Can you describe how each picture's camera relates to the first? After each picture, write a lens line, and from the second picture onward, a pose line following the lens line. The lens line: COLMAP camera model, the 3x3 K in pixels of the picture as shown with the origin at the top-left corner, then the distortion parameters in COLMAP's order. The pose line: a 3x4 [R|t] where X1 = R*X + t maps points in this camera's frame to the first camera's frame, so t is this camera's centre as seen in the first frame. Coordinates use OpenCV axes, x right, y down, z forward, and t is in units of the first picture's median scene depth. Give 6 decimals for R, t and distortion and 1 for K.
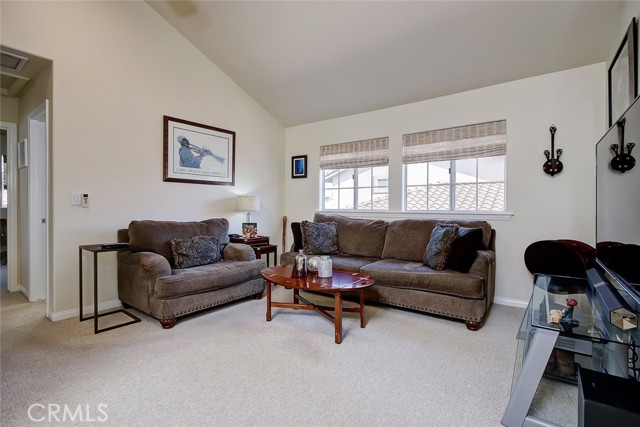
lens RADIAL K [[302.1, 0, 322.6], [0, 302.1, 210.4], [0, 0, 1]] dist [-0.015558, -0.000692]
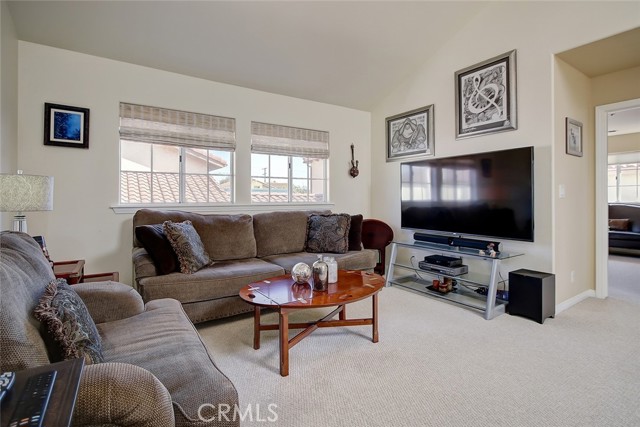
lens RADIAL K [[302.1, 0, 316.1], [0, 302.1, 199.8], [0, 0, 1]] dist [-0.015558, -0.000692]
pose [[0.354668, -0.008075, 0.934957, -0.534705], [0.010037, 0.999938, 0.004829, -0.011808], [-0.934938, 0.007671, 0.354727, 0.490539]]
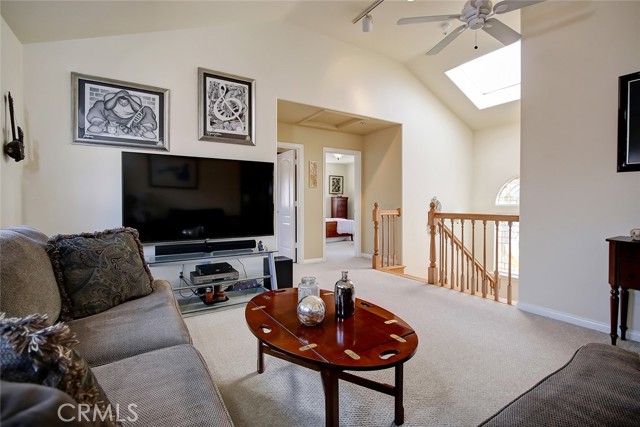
lens RADIAL K [[302.1, 0, 317.0], [0, 302.1, 206.9], [0, 0, 1]] dist [-0.015558, -0.000692]
pose [[-0.930945, -0.007331, 0.365085, -0.084458], [0.001127, 0.999736, 0.022950, -0.013903], [-0.365157, 0.021776, -0.930691, 1.213719]]
